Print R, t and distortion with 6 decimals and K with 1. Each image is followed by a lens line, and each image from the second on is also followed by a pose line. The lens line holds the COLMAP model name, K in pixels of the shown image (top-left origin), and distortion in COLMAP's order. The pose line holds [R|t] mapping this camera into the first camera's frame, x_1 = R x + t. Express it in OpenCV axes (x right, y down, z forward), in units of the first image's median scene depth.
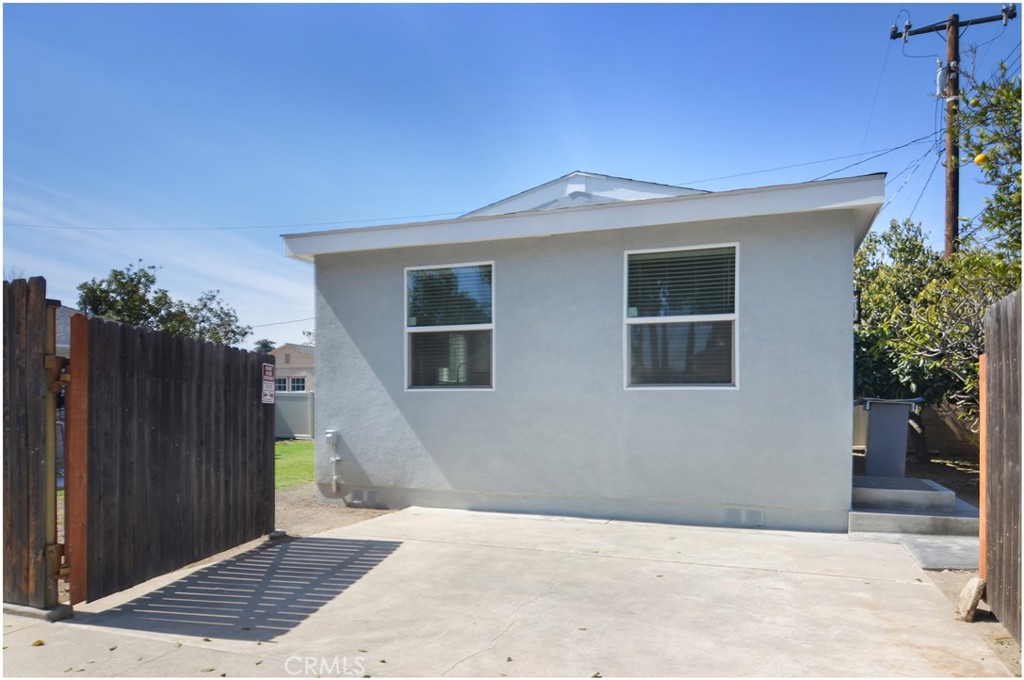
lens RADIAL K [[651.8, 0, 512.1], [0, 651.8, 402.6], [0, 0, 1]] dist [-0.003353, -0.003356]
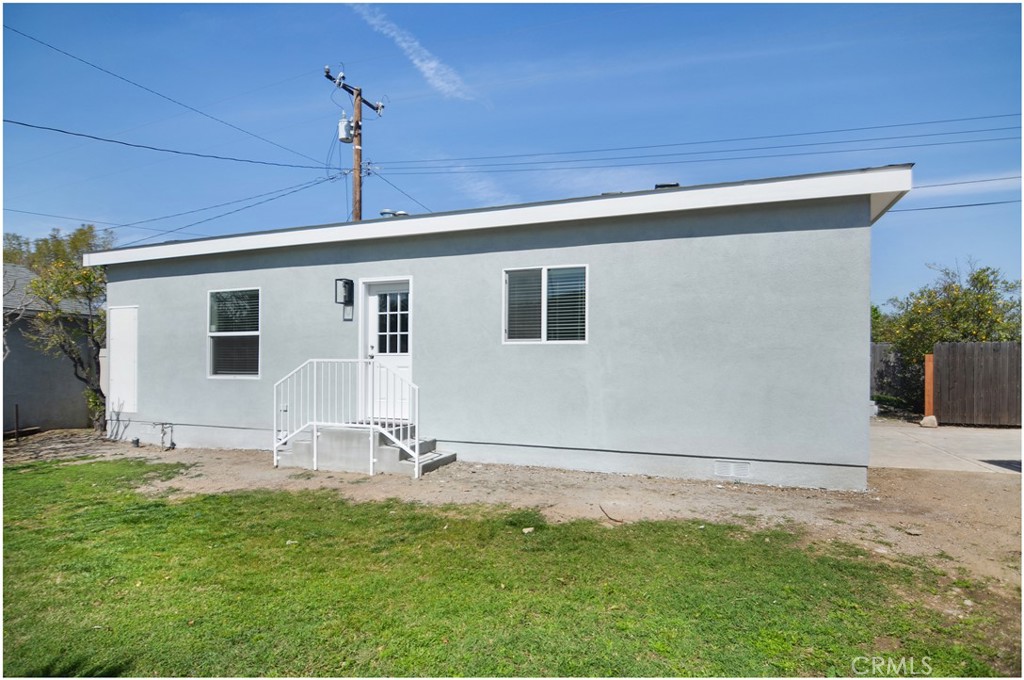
lens RADIAL K [[522.8, 0, 514.8], [0, 522.8, 363.8], [0, 0, 1]] dist [-0.016315, -0.001247]
pose [[0.025732, 0.001730, 0.999667, -1.234711], [-0.000559, 0.999998, -0.001717, -0.008212], [-0.999669, -0.000515, 0.025733, 1.827139]]
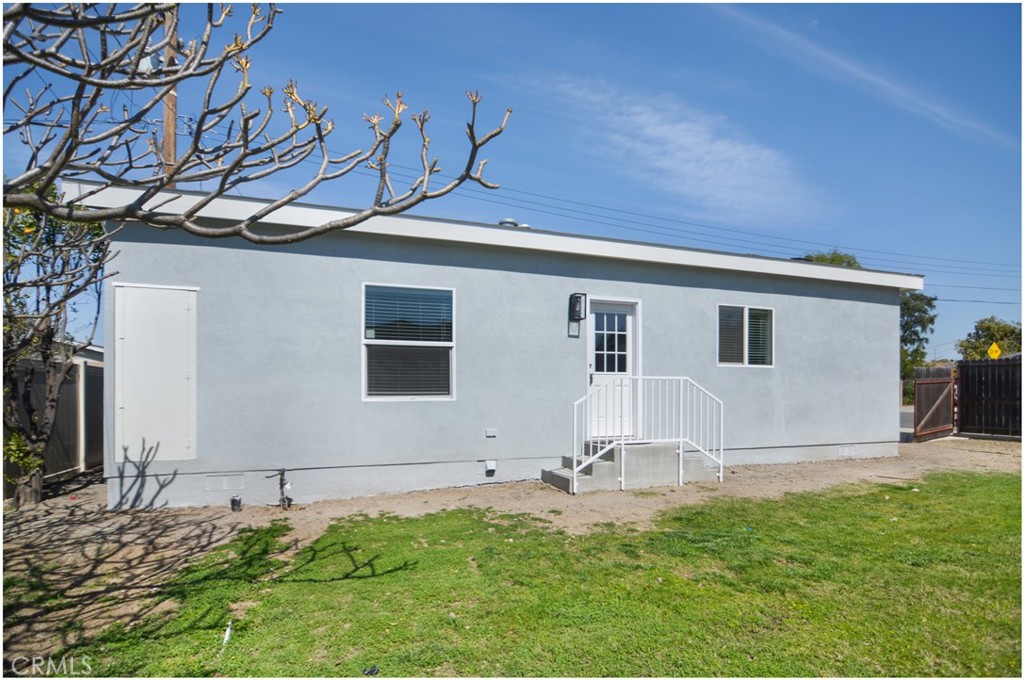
lens RADIAL K [[537.7, 0, 512.3], [0, 537.7, 391.9], [0, 0, 1]] dist [-0.013787, -0.000536]
pose [[-0.625791, -0.001406, 0.779990, -0.874675], [0.002005, 0.999992, 0.003411, 0.007262], [-0.779988, 0.003698, -0.625783, 3.121909]]
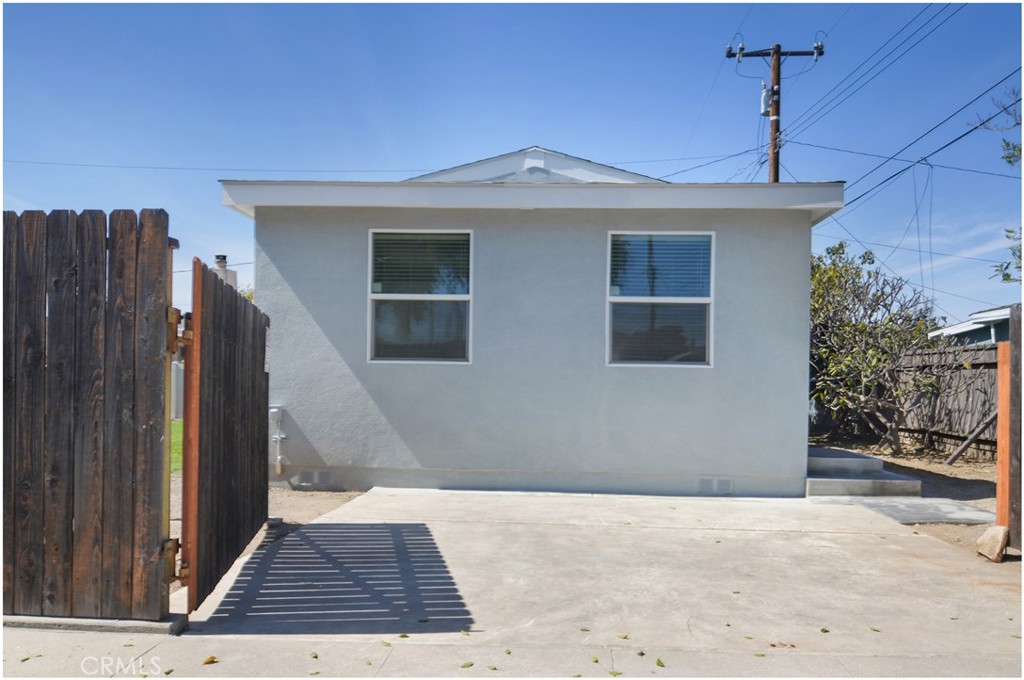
lens RADIAL K [[667.2, 0, 510.3], [0, 667.2, 378.4], [0, 0, 1]] dist [0.000308, -0.001305]
pose [[0.955943, 0.016090, 0.293109, -0.295370], [-0.015264, 0.999870, -0.005105, 0.007748], [-0.293154, 0.000406, 0.956065, 0.042952]]
